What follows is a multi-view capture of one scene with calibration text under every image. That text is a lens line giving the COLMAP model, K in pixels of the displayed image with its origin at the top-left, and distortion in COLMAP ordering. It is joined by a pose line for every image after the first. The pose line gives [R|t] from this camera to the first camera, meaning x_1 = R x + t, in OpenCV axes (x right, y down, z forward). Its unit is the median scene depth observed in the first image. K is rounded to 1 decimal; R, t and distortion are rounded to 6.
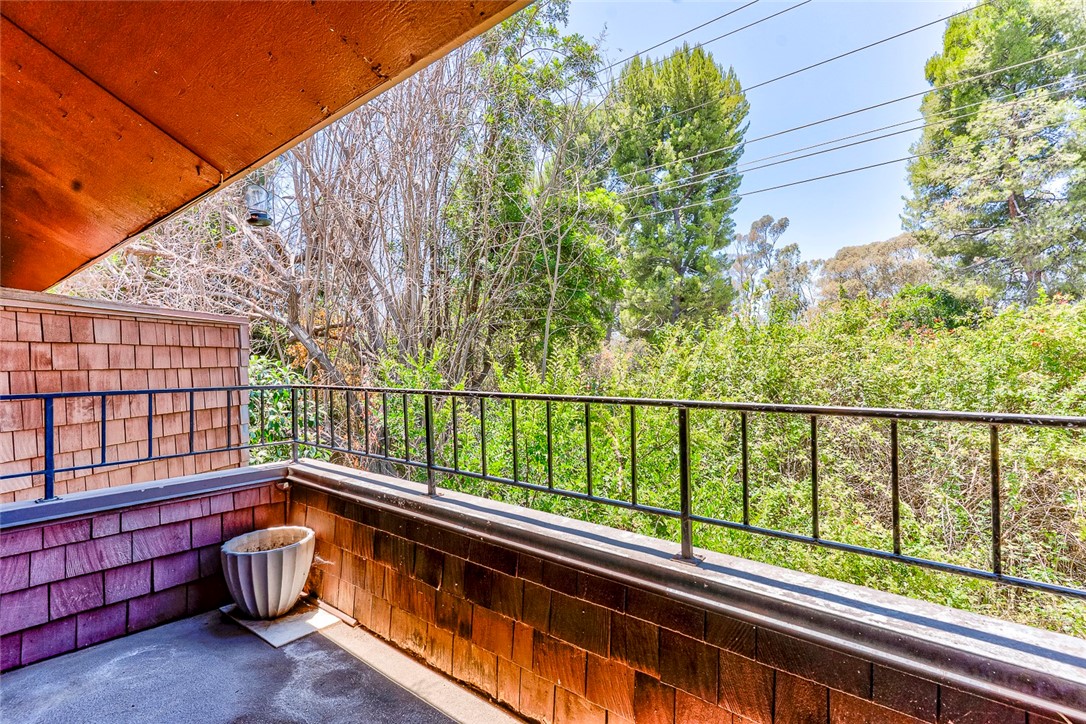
lens RADIAL K [[519.4, 0, 542.7], [0, 519.4, 361.1], [0, 0, 1]] dist [0.020878, 0.000631]
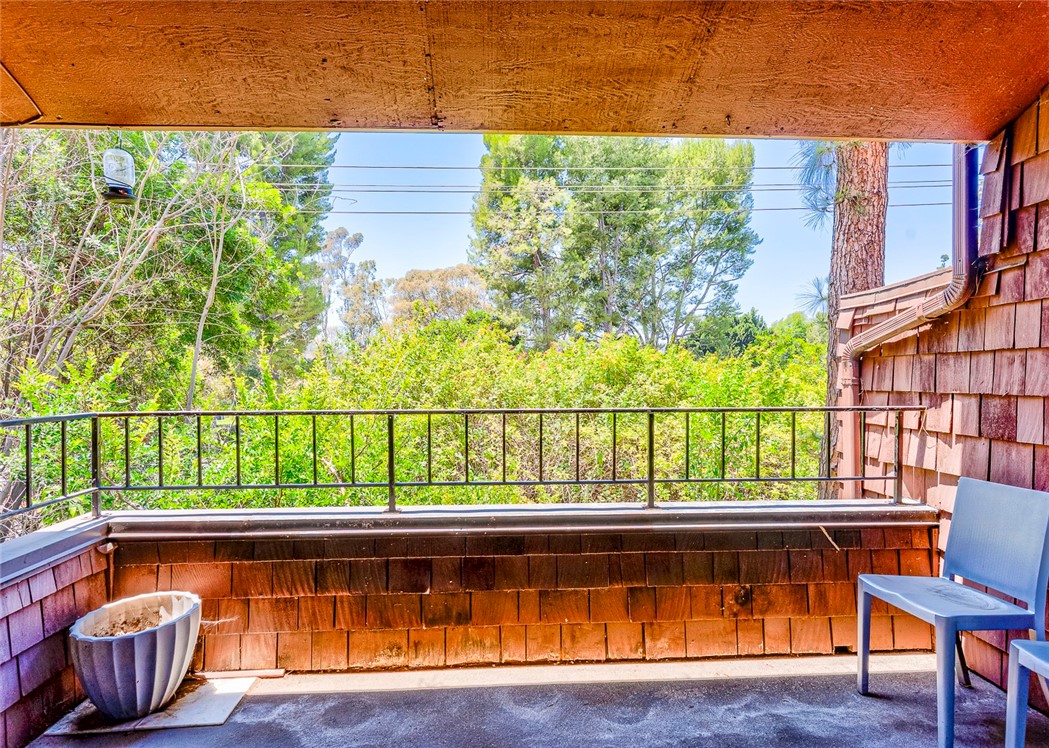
lens RADIAL K [[537.4, 0, 529.1], [0, 537.4, 377.2], [0, 0, 1]] dist [0.003553, 0.001073]
pose [[0.738522, -0.003651, 0.674220, -0.565182], [-0.001501, 0.999974, 0.007059, -0.010584], [-0.674228, -0.006225, 0.738497, 0.031899]]
